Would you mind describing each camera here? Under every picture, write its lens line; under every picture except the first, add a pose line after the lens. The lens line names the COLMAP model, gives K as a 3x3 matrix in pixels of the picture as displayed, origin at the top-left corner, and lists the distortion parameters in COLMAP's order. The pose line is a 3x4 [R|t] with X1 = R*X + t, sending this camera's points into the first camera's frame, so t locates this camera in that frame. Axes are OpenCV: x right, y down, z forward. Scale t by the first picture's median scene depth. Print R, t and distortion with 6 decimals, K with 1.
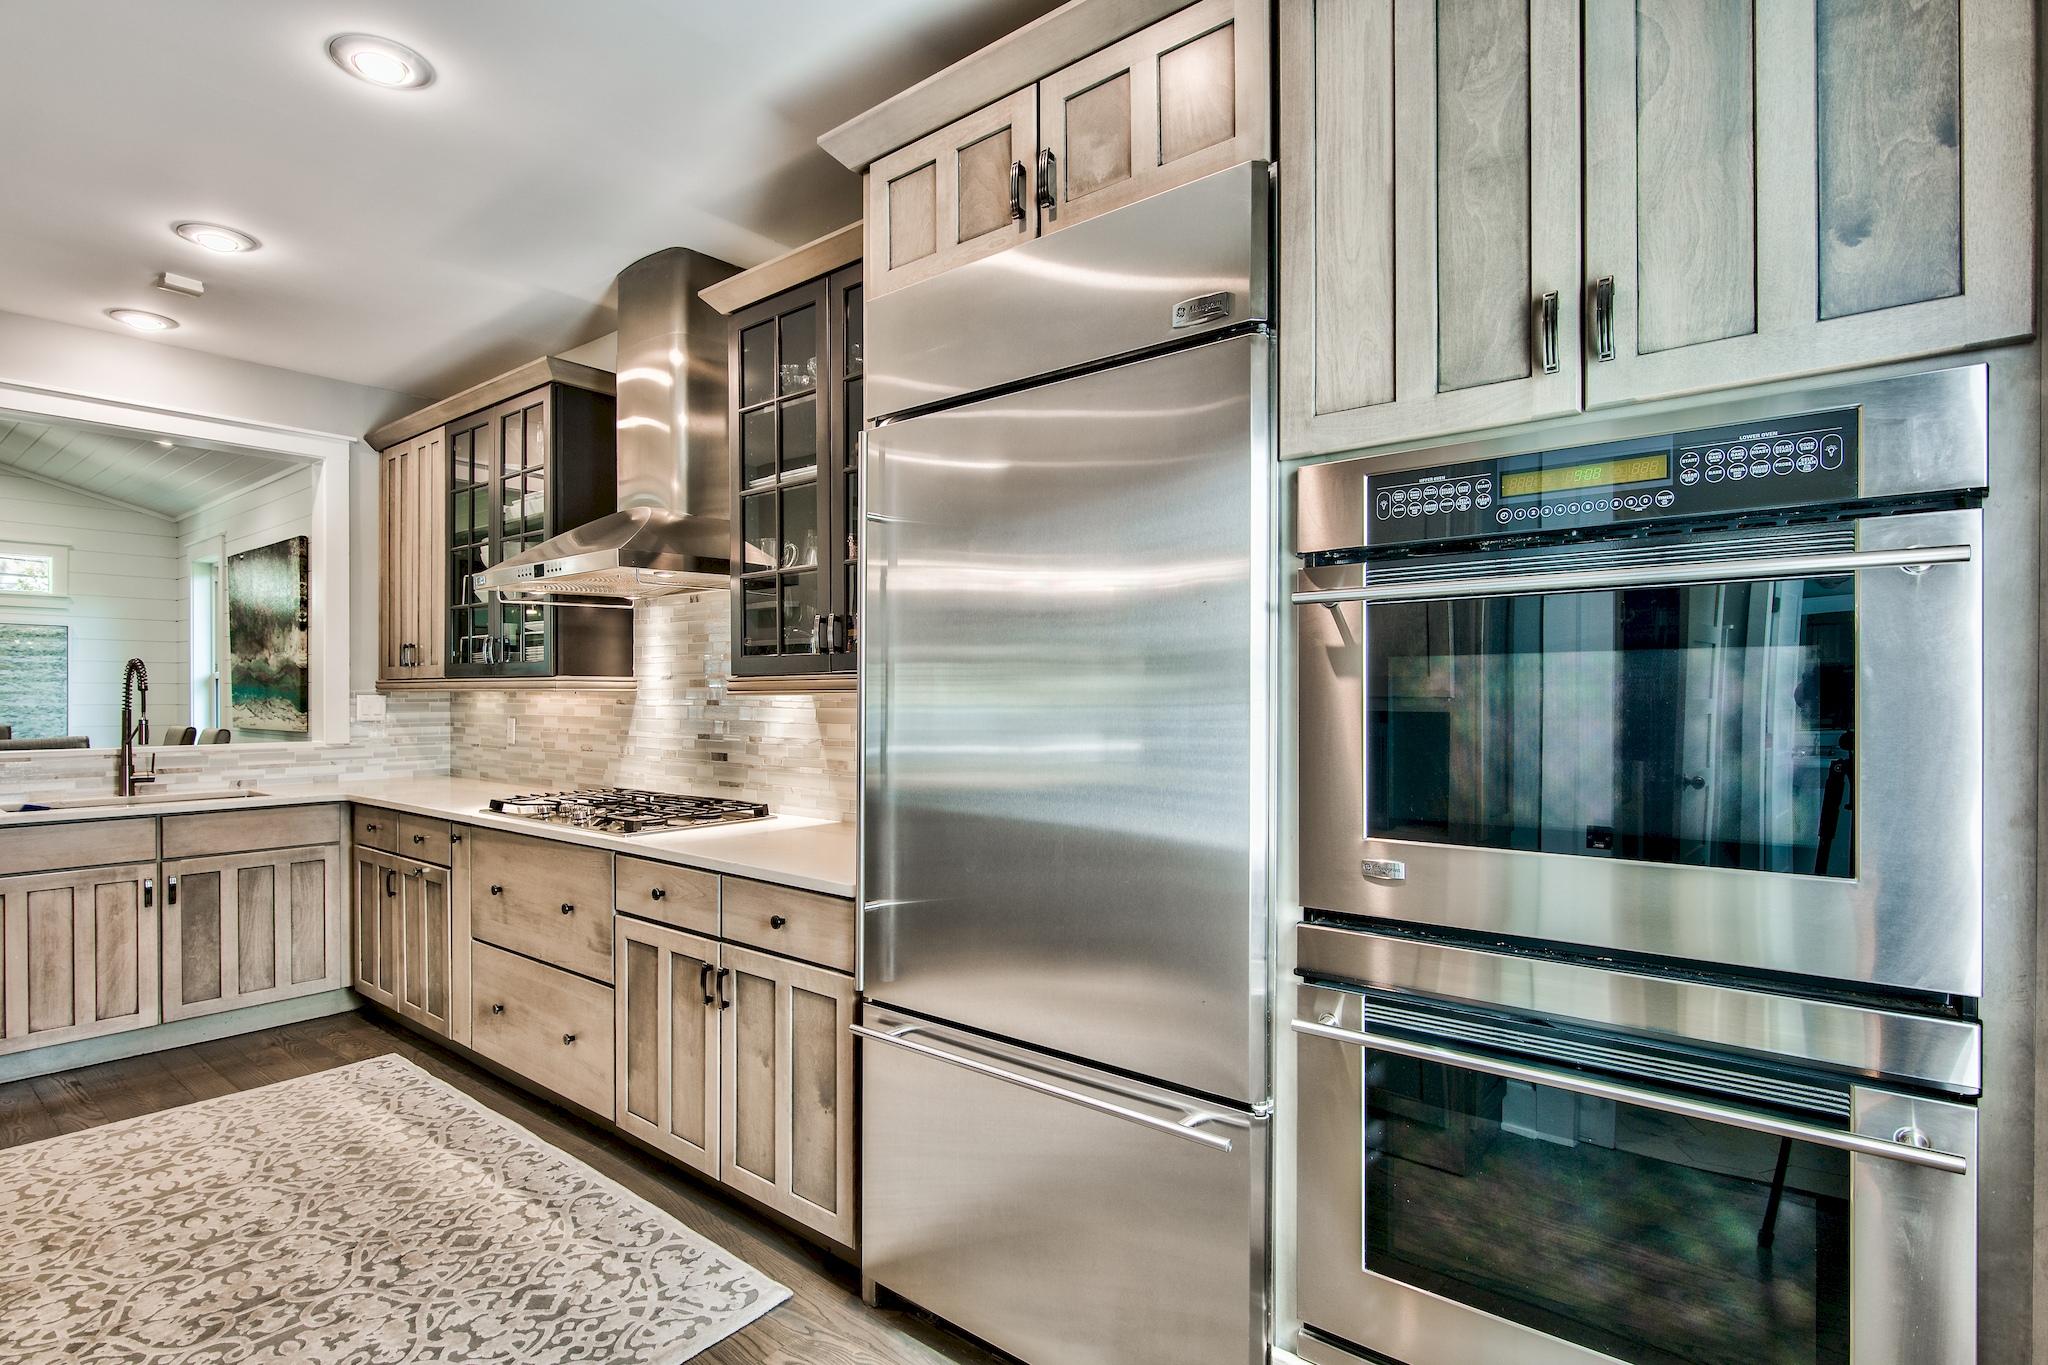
lens RADIAL K [[1020.5, 0, 1015.5], [0, 1020.5, 685.8], [0, 0, 1]] dist [-0.000501, -0.000311]
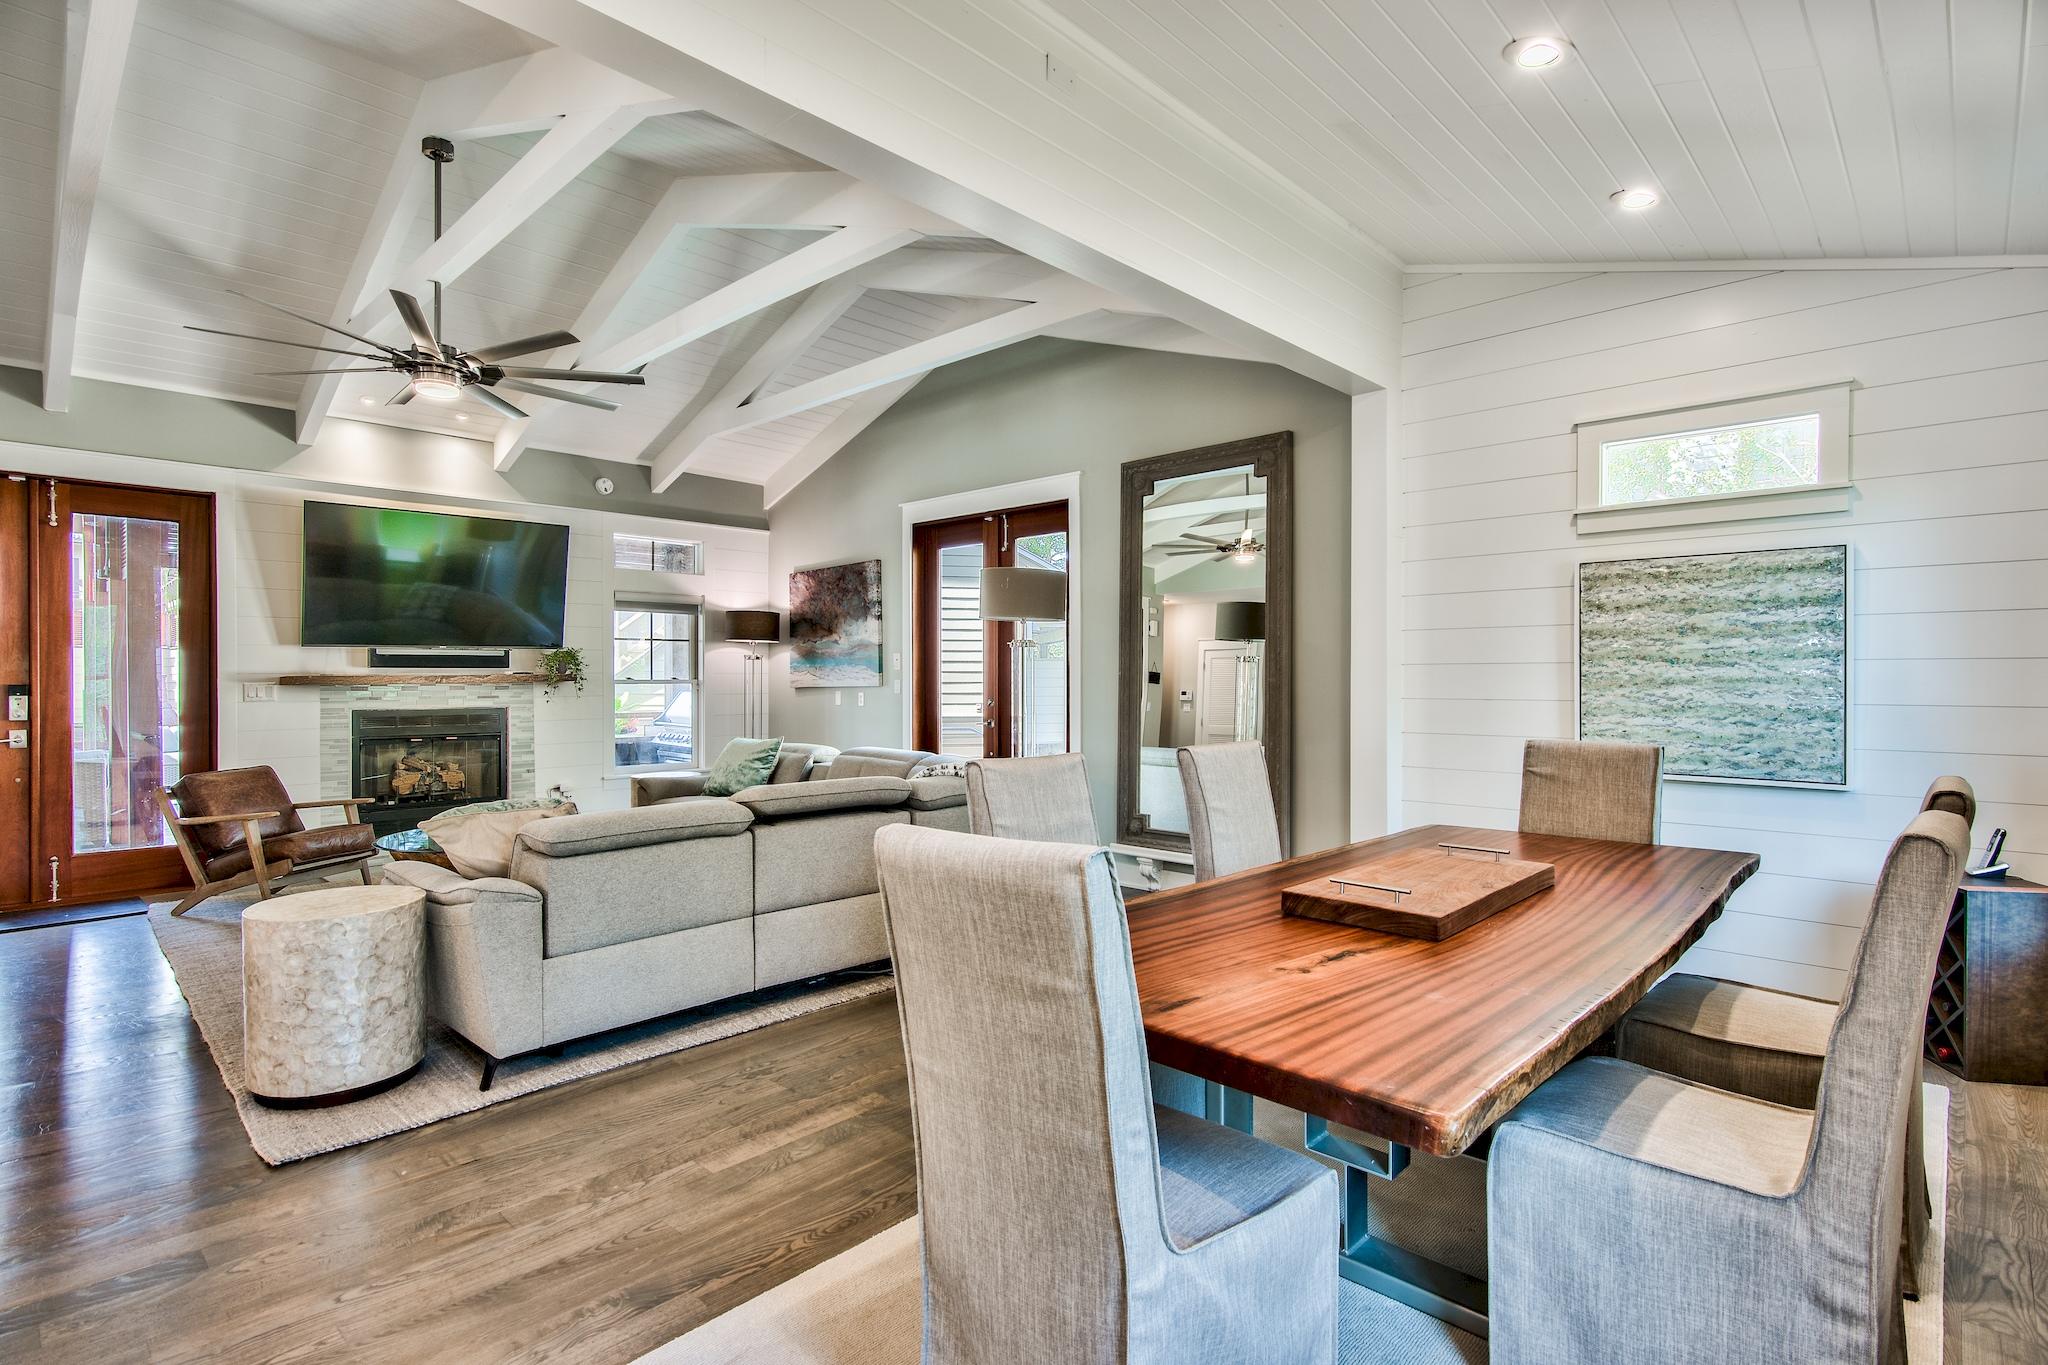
lens RADIAL K [[1020.5, 0, 1033.8], [0, 1020.5, 676.6], [0, 0, 1]] dist [-0.000501, -0.000311]
pose [[-0.070803, -0.004551, -0.997480, -0.989989], [0.004088, 0.999980, -0.004852, 0.014074], [0.997482, -0.004421, -0.070783, 1.551603]]
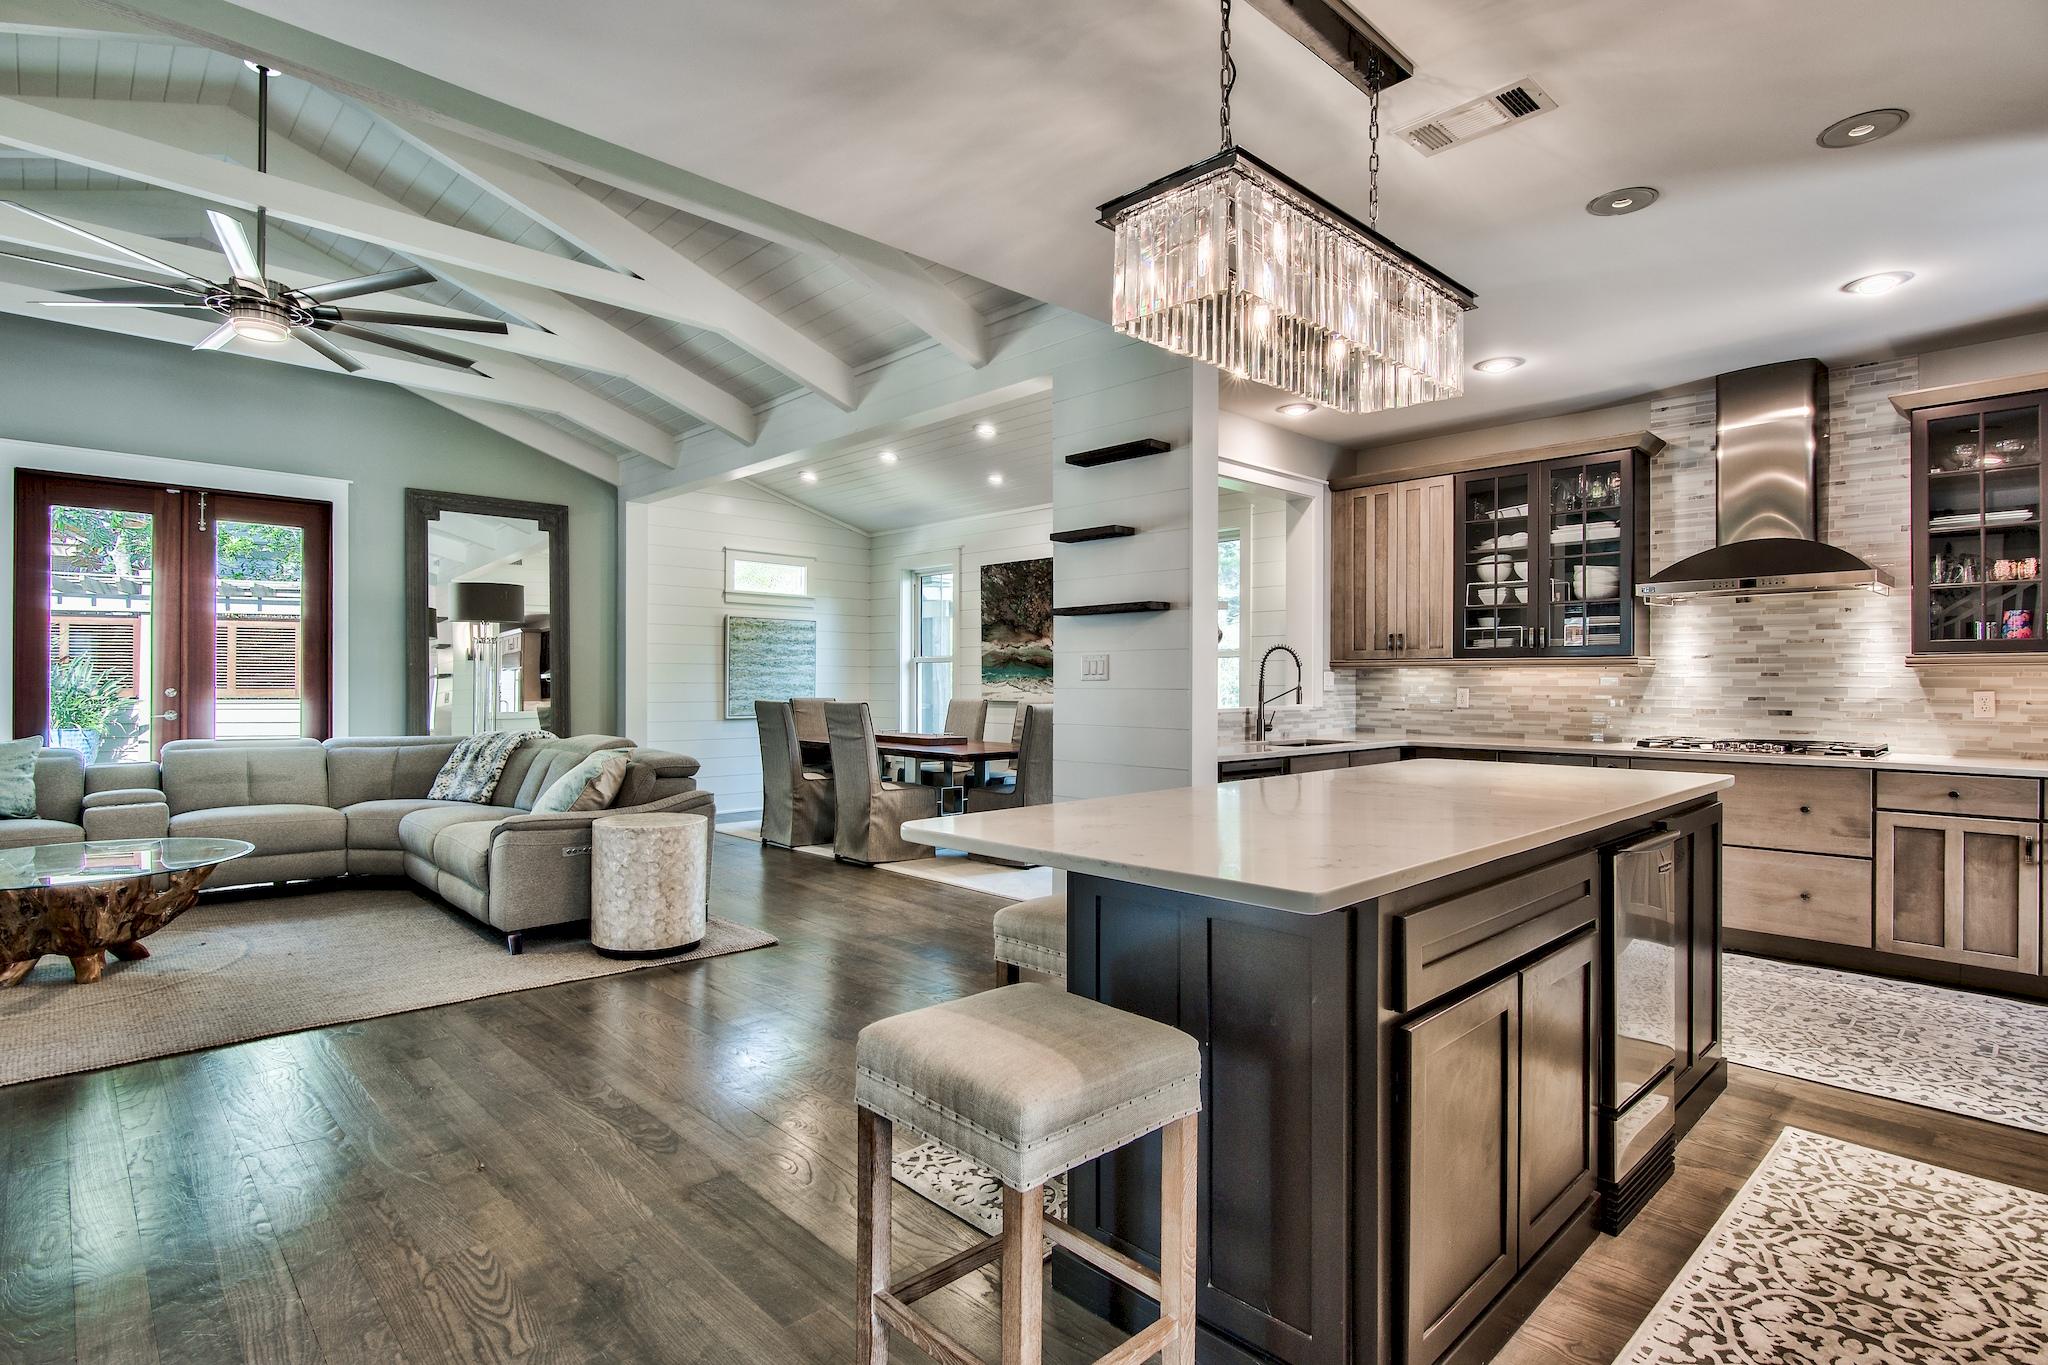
lens RADIAL K [[1020.5, 0, 1024.2], [0, 1020.5, 689.9], [0, 0, 1]] dist [-0.000501, -0.000311]
pose [[0.993570, 0.004057, -0.113149, -1.274681], [-0.002726, 0.999925, 0.011913, 0.026773], [0.113189, -0.011528, 0.993507, -0.550837]]
